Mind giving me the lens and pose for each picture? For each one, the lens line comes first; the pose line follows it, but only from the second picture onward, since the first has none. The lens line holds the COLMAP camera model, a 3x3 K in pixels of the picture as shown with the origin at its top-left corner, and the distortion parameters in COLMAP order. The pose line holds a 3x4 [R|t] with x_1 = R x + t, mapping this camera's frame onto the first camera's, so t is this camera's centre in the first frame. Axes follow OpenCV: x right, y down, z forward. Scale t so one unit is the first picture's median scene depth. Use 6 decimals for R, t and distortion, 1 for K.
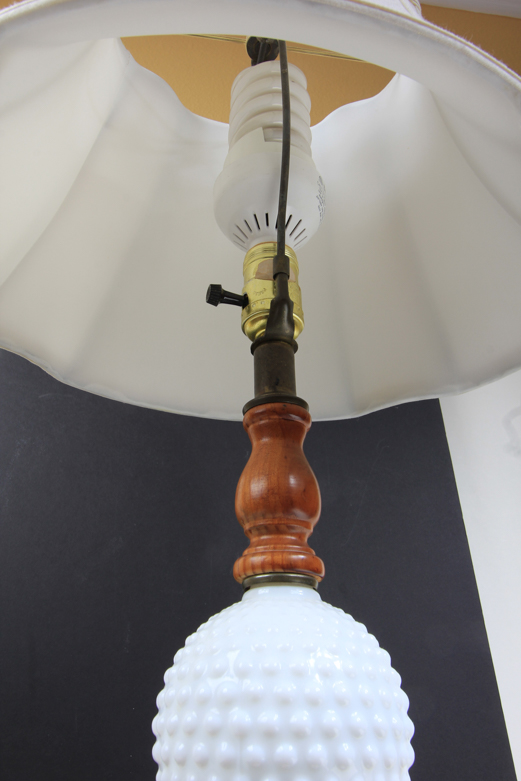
lens RADIAL K [[647.4, 0, 260.5], [0, 647.4, 390.5], [0, 0, 1]] dist [-0.006814, -0.002243]
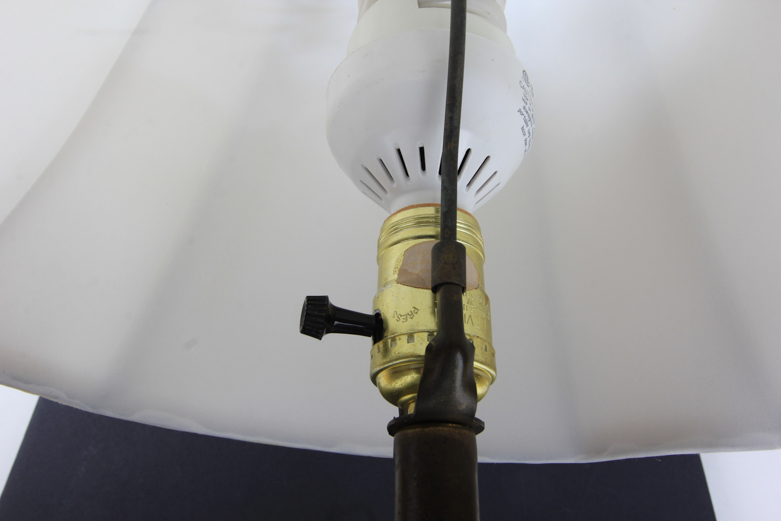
lens RADIAL K [[726.9, 0, 390.5], [0, 726.9, 260.5], [0, 0, 1]] dist [0.008166, 0.005303]
pose [[0.997562, -0.007663, -0.069368, 0.025169], [0.006412, 0.999813, -0.018238, -0.177259], [0.069495, 0.017749, 0.997424, 0.432970]]
